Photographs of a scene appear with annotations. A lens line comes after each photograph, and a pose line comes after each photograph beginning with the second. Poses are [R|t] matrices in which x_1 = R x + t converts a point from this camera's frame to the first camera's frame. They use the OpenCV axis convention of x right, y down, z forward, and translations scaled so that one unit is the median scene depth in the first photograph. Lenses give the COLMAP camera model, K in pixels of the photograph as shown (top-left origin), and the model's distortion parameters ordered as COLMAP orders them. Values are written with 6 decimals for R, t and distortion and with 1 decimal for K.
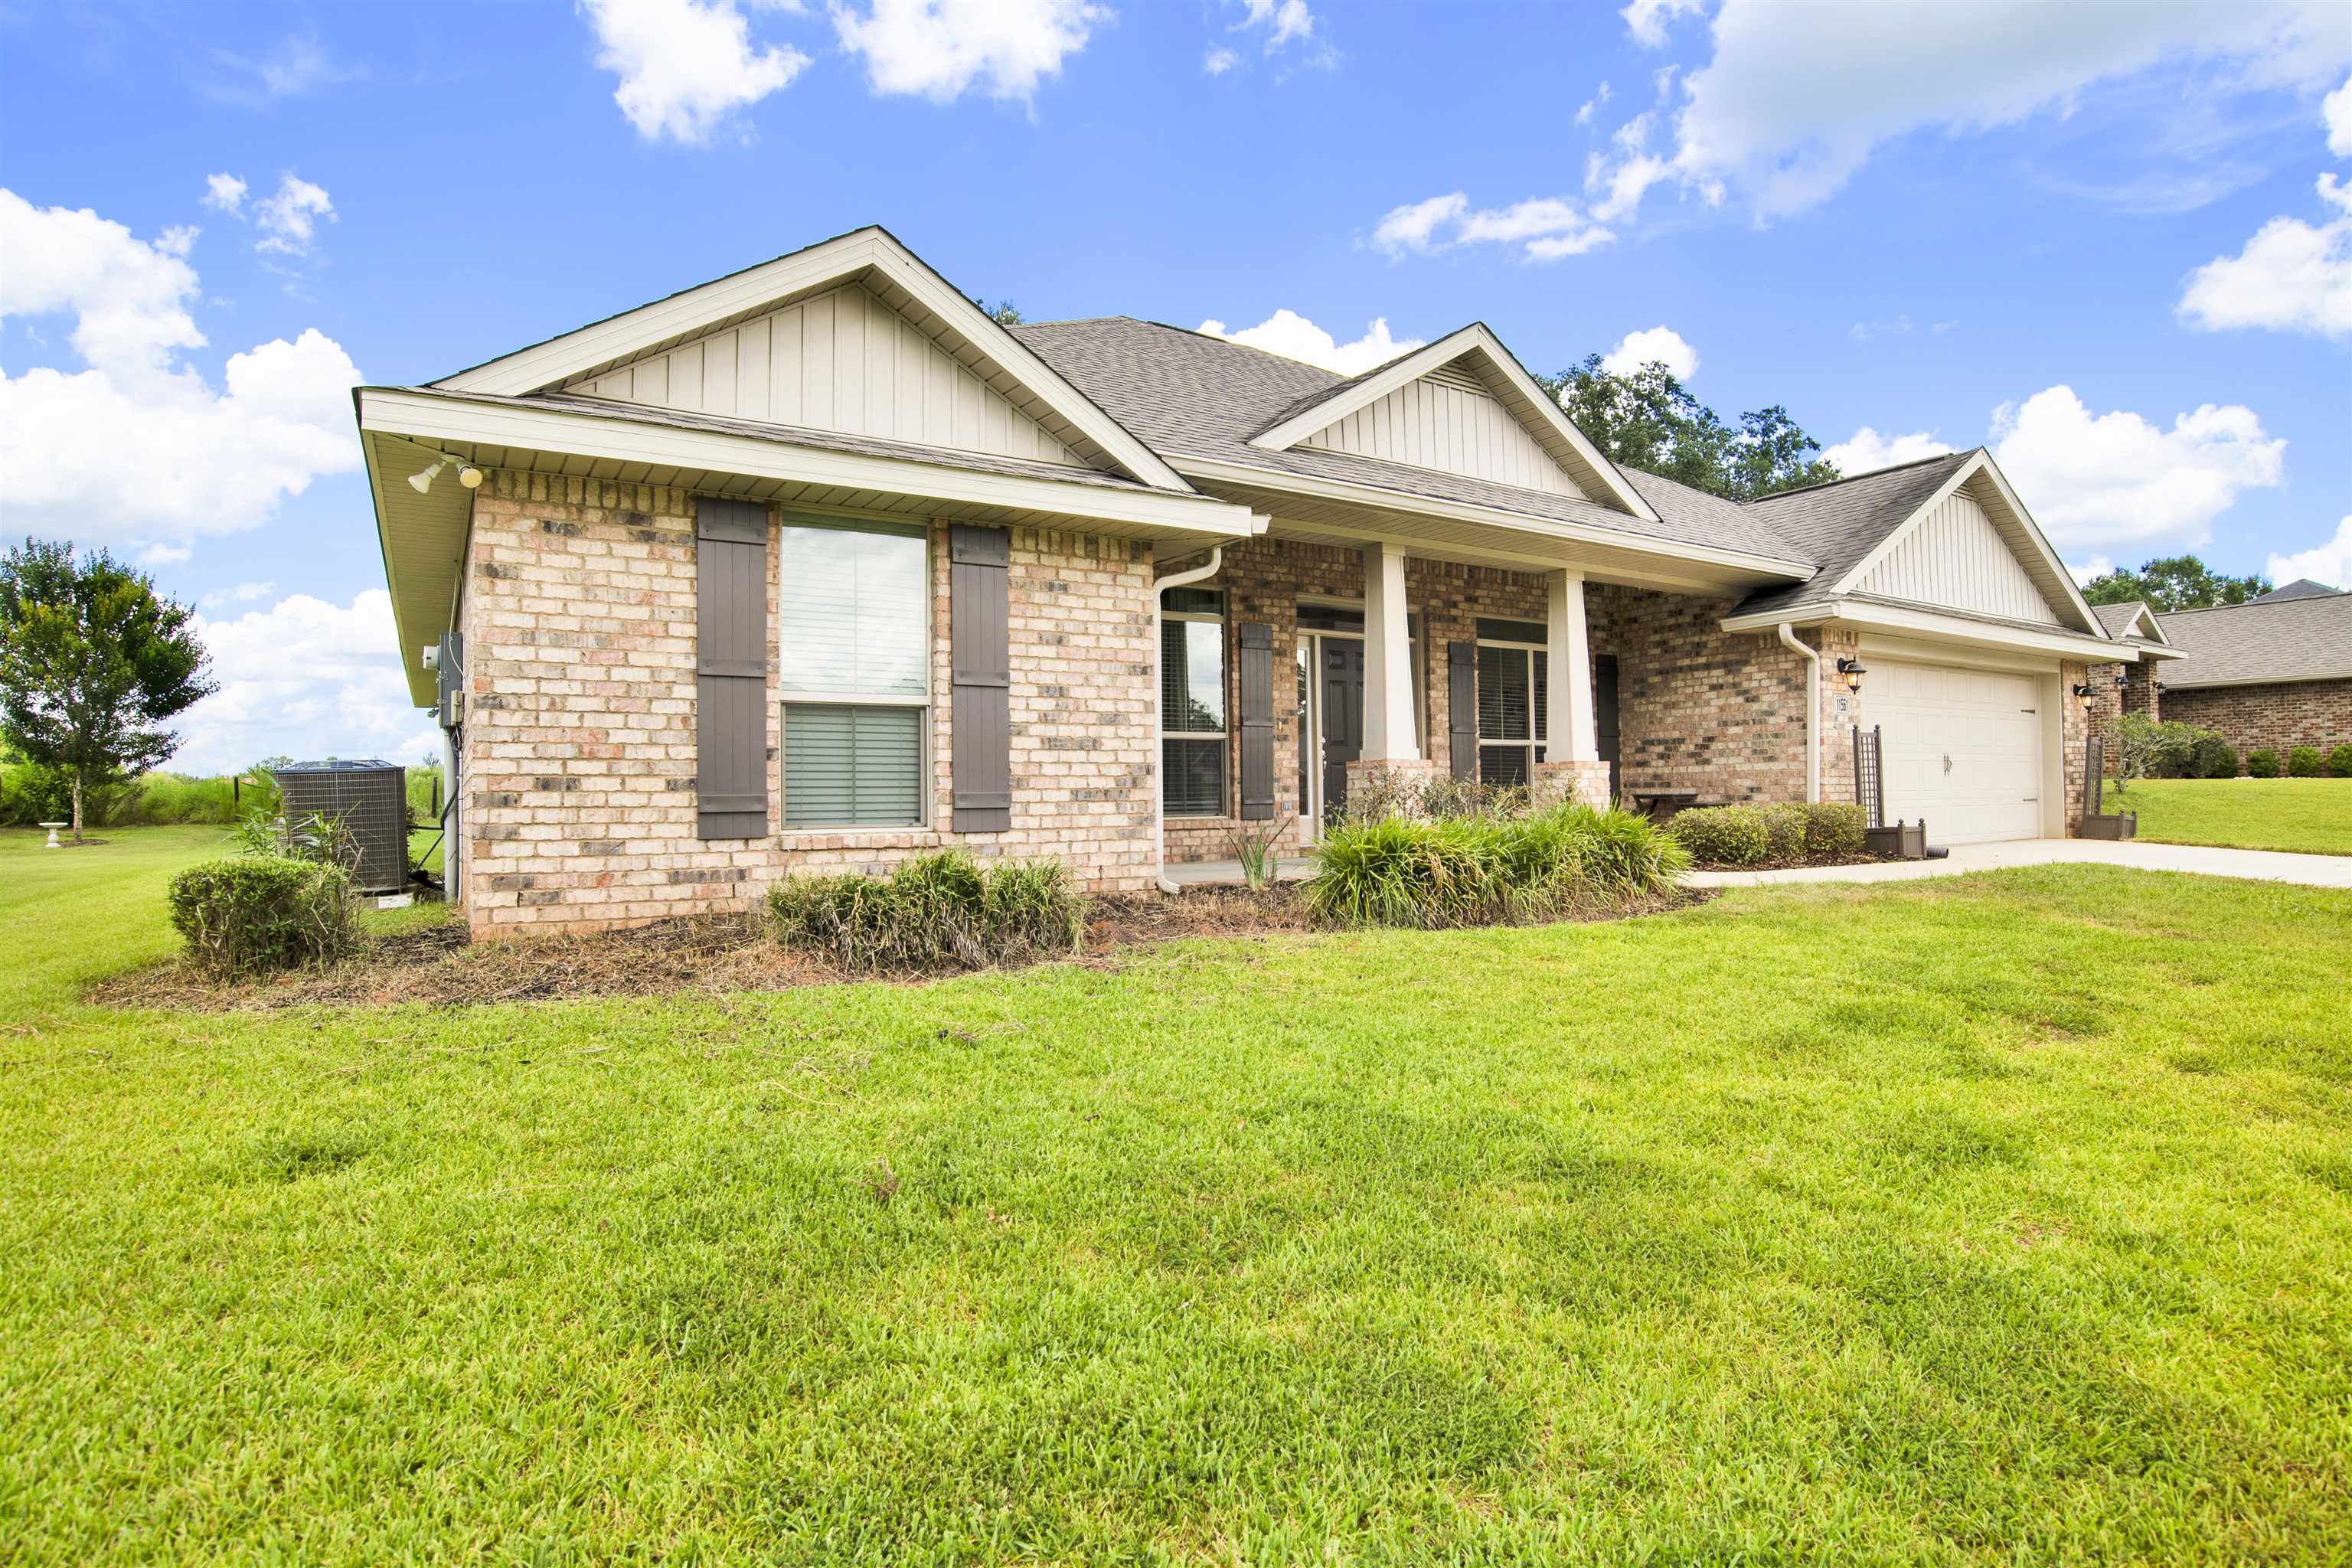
lens RADIAL K [[1235.2, 0, 1196.0], [0, 1235.2, 762.7], [0, 0, 1]] dist [-0.054718, 0.015501]
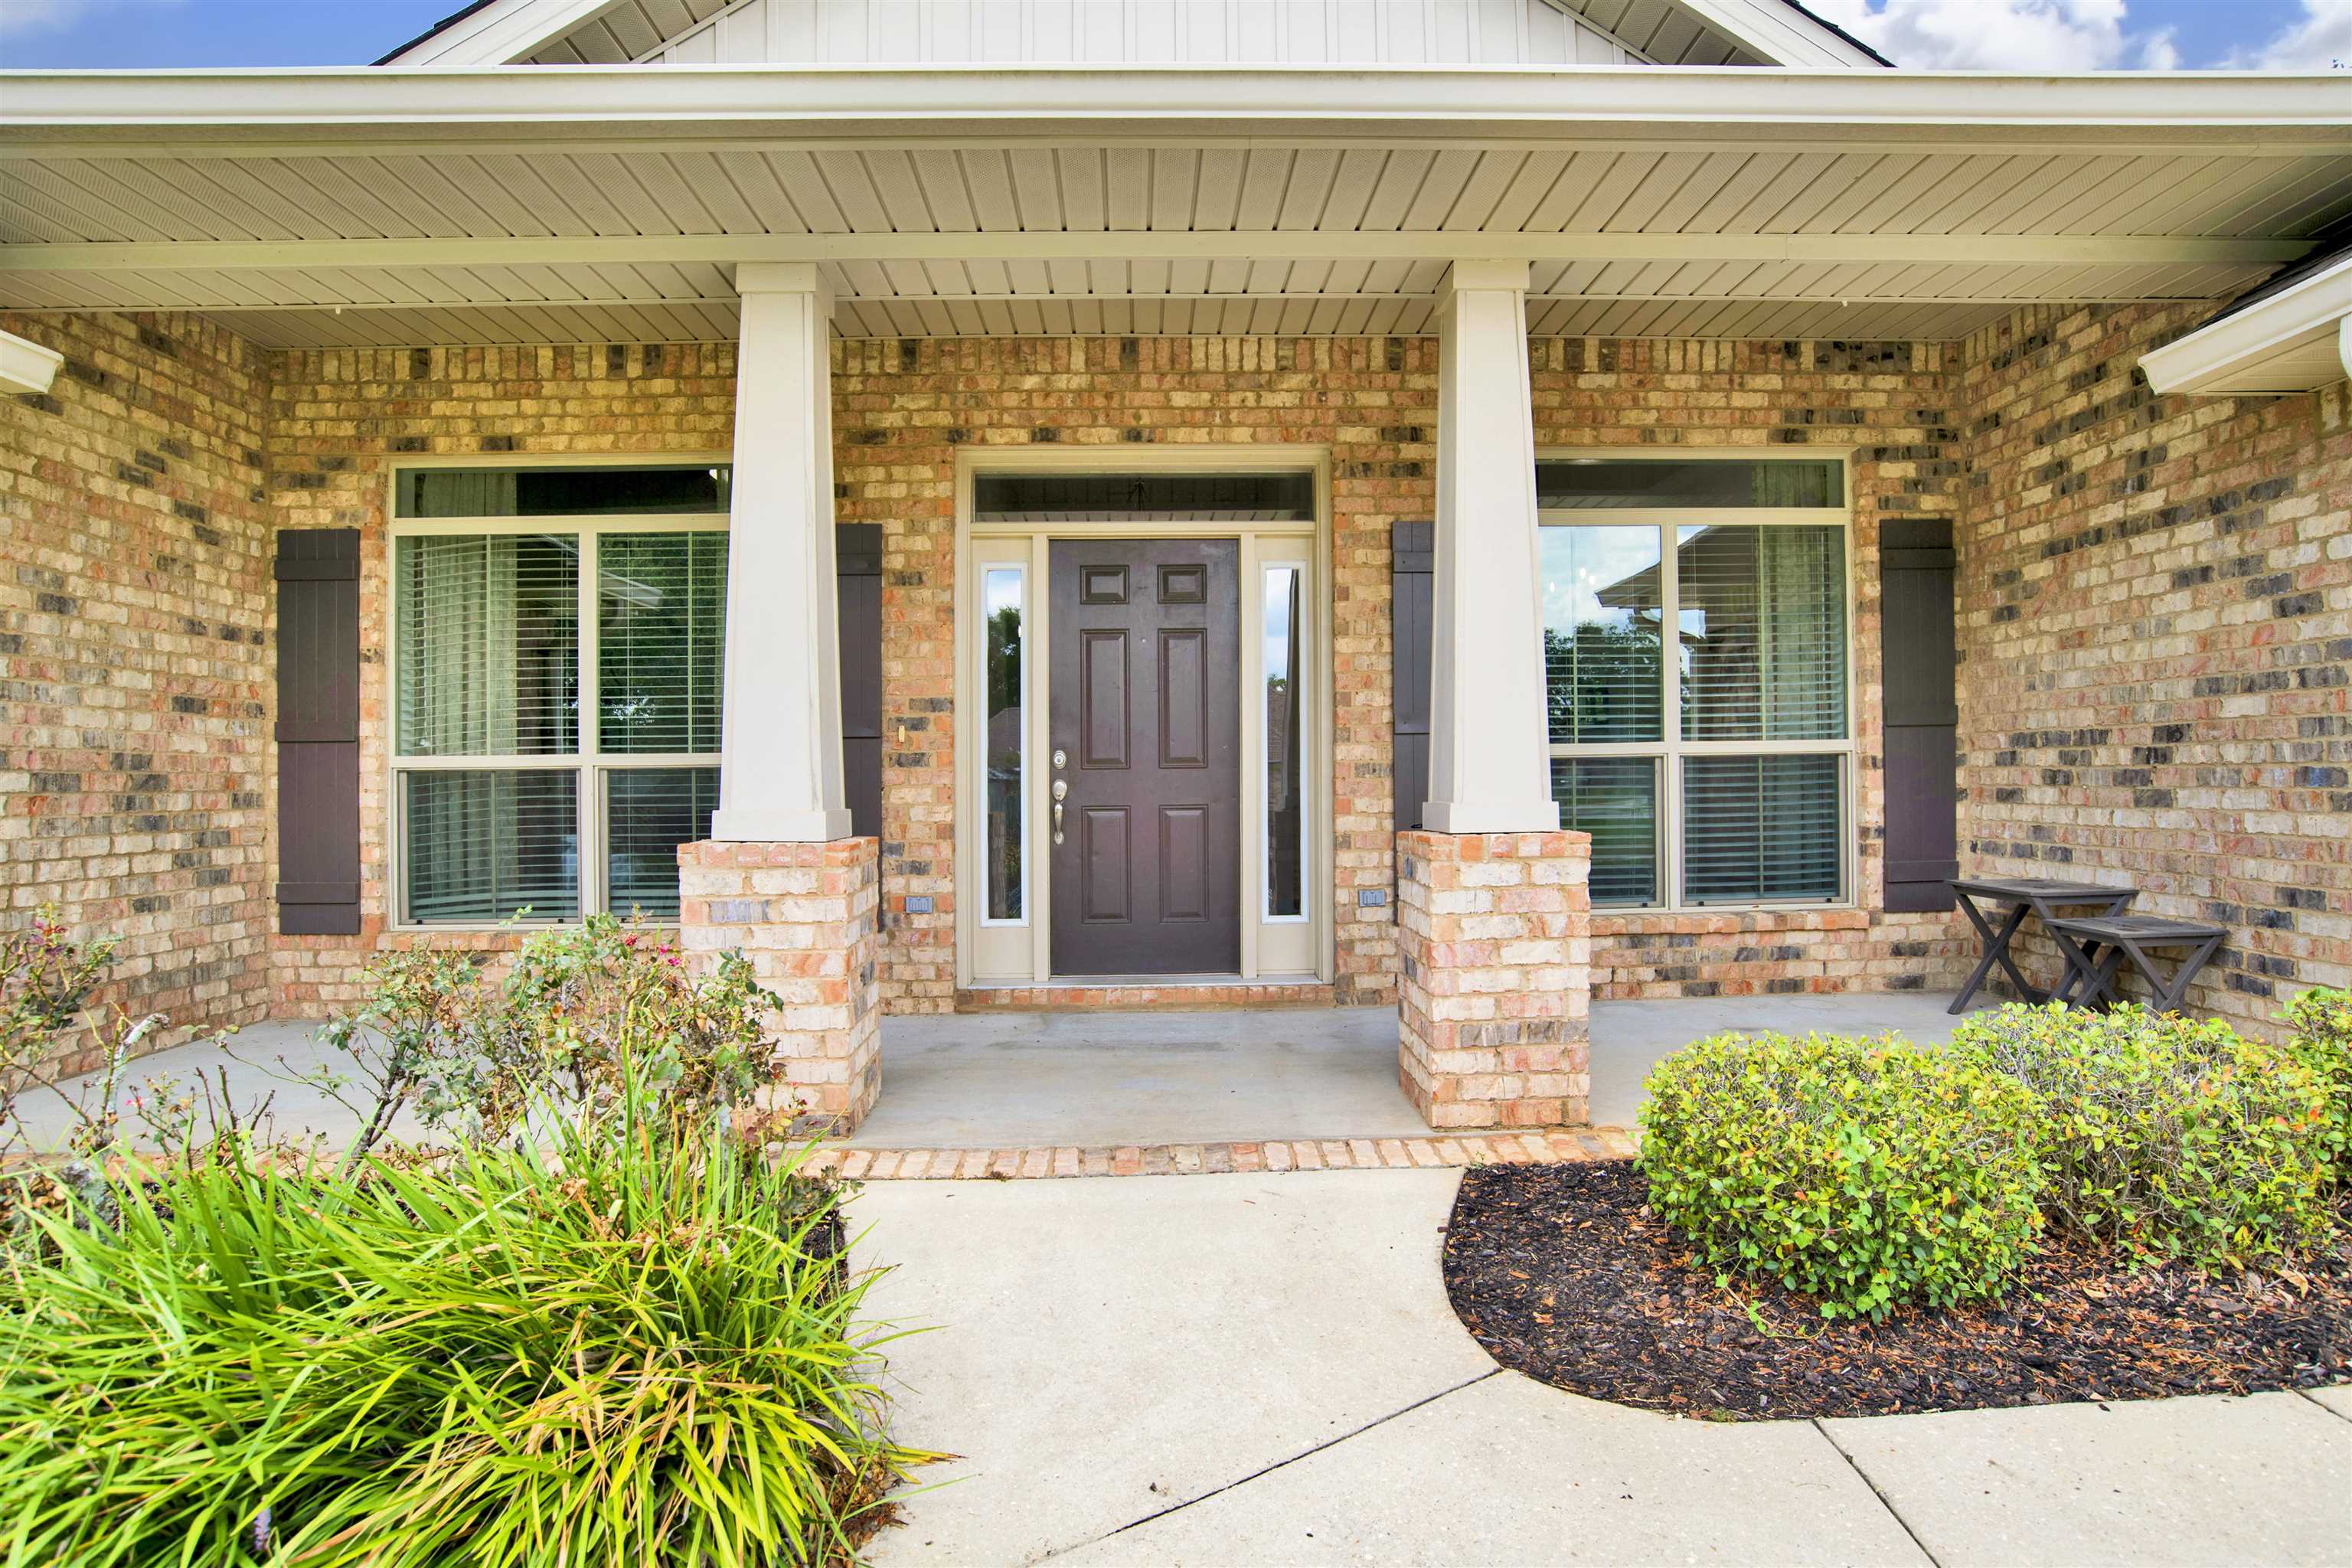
lens RADIAL K [[1235.2, 0, 1172.5], [0, 1235.2, 794.8], [0, 0, 1]] dist [-0.054718, 0.015501]
pose [[0.848928, 0.007846, -0.528451, 0.615526], [0.017882, 0.998891, 0.043556, -0.036765], [0.528206, -0.046426, 0.847846, 0.978915]]
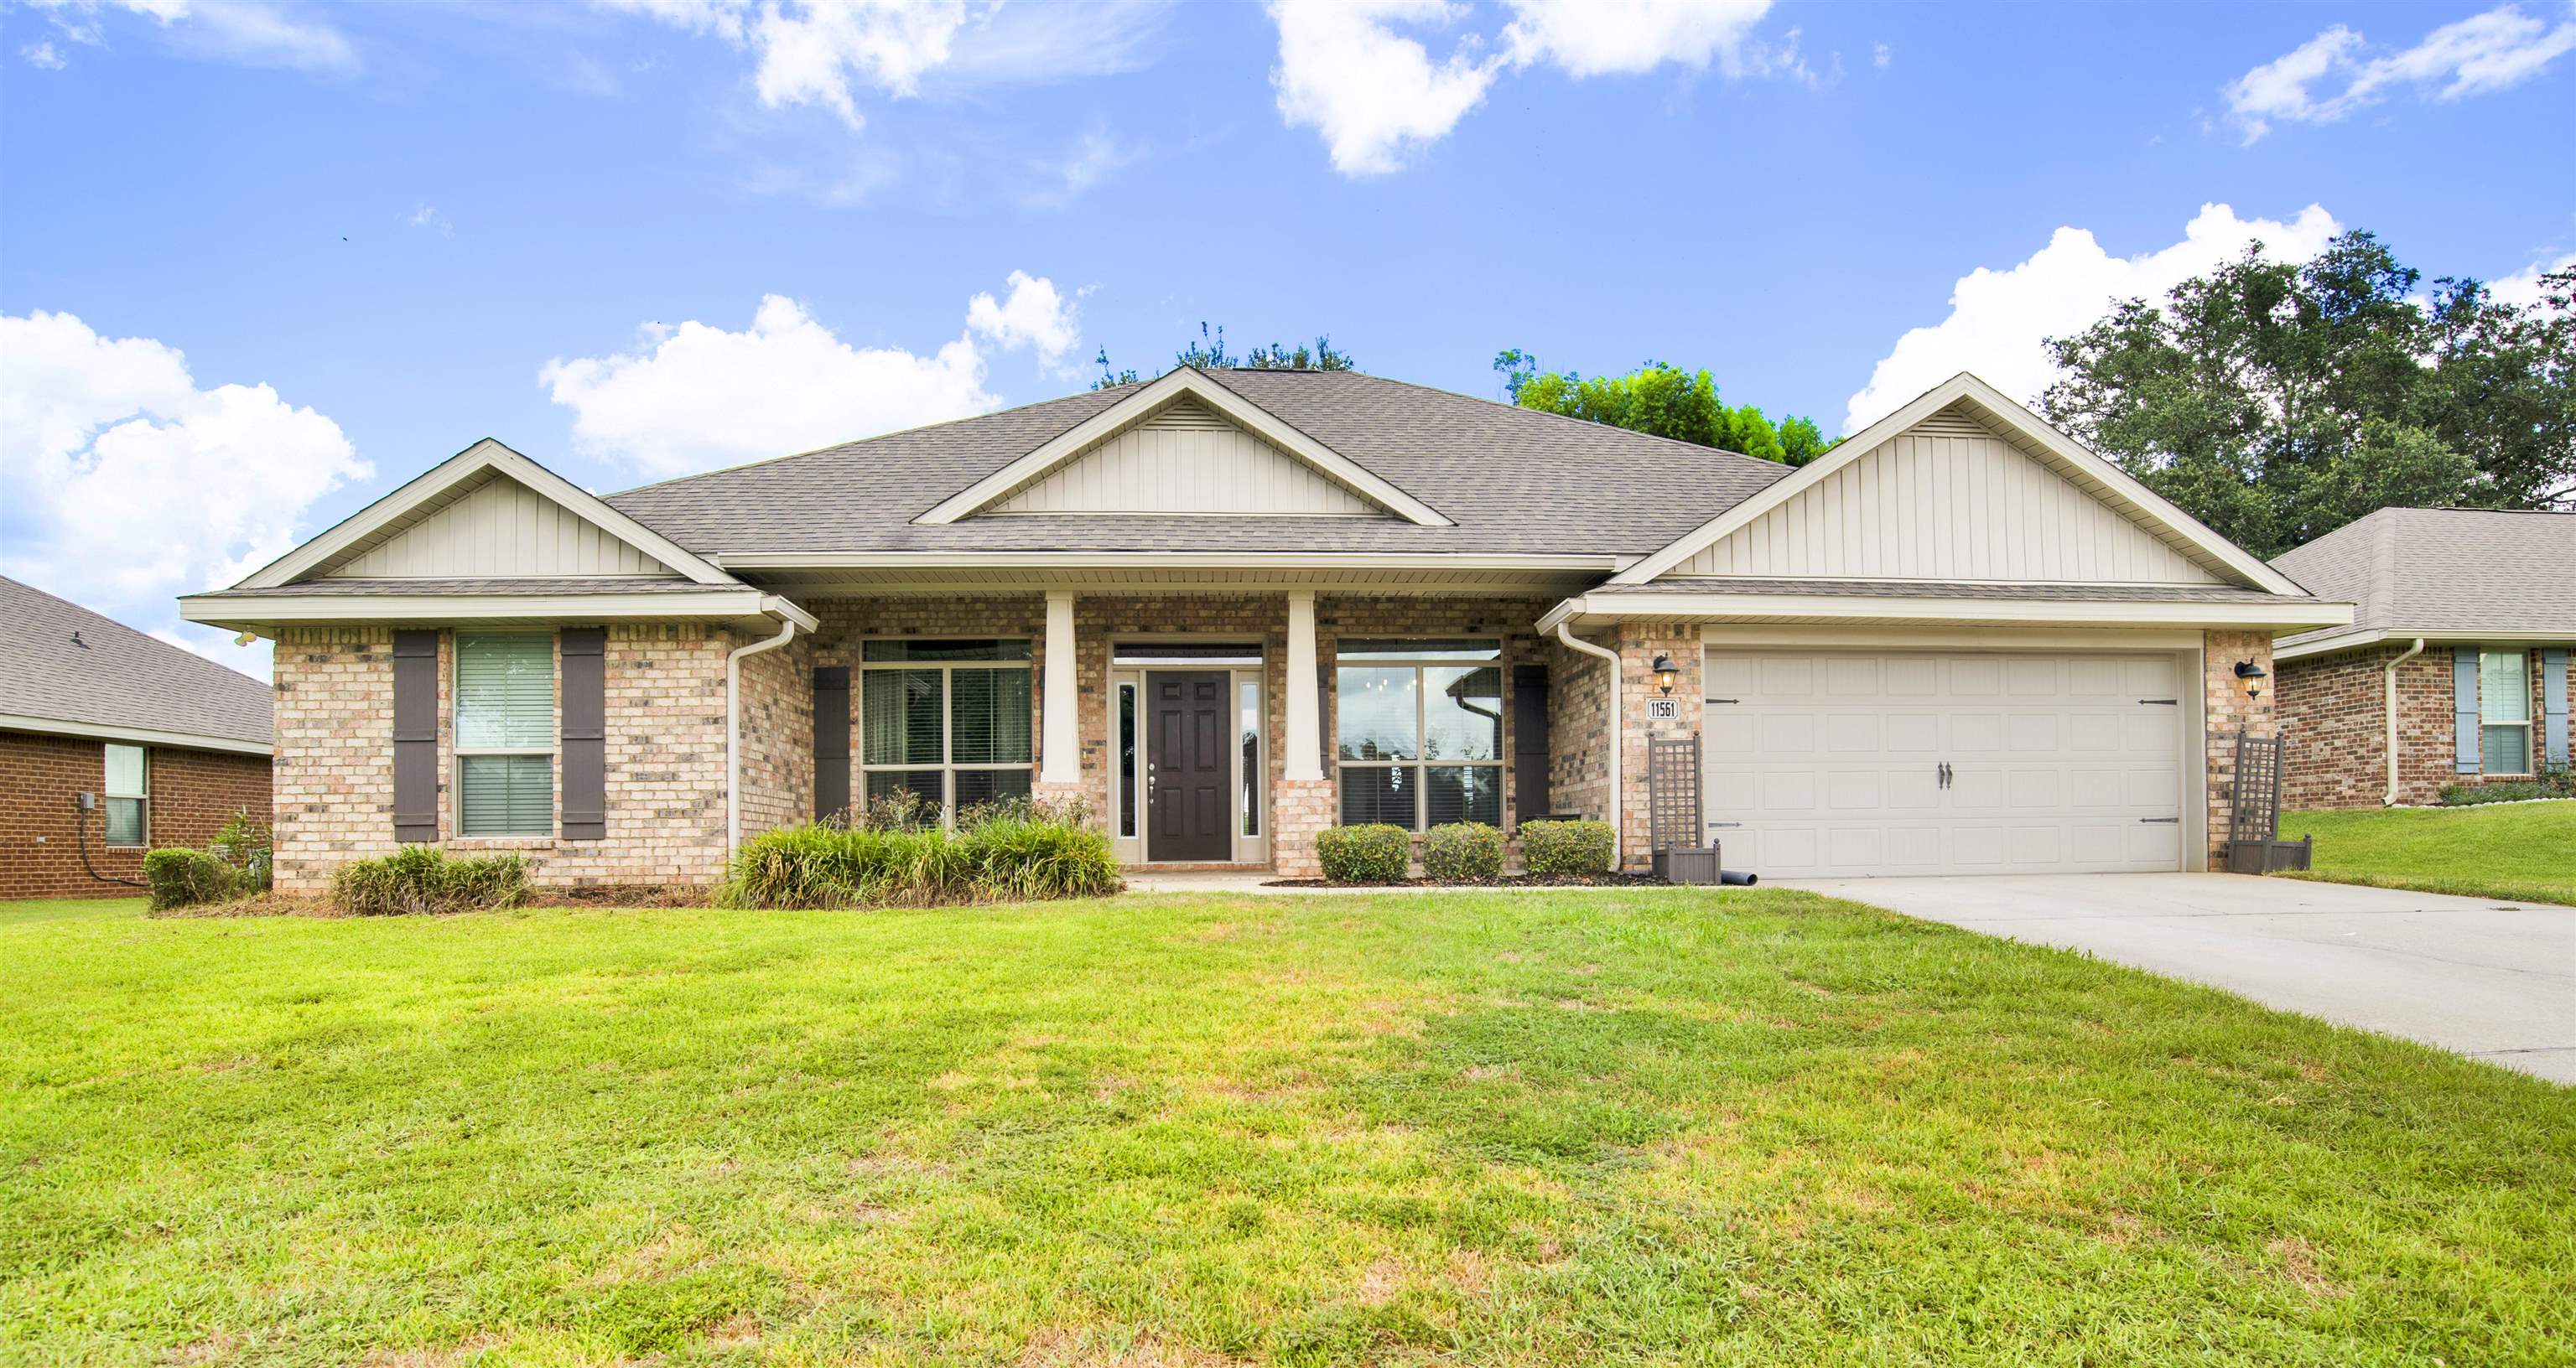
lens RADIAL K [[1320.1, 0, 1273.5], [0, 1320.1, 840.5], [0, 0, 1]] dist [-0.037811, 0.001934]
pose [[0.872207, -0.000981, -0.489137, 1.210919], [0.015758, 0.999535, 0.026095, 0.028323], [0.488884, -0.030468, 0.871817, 0.052441]]
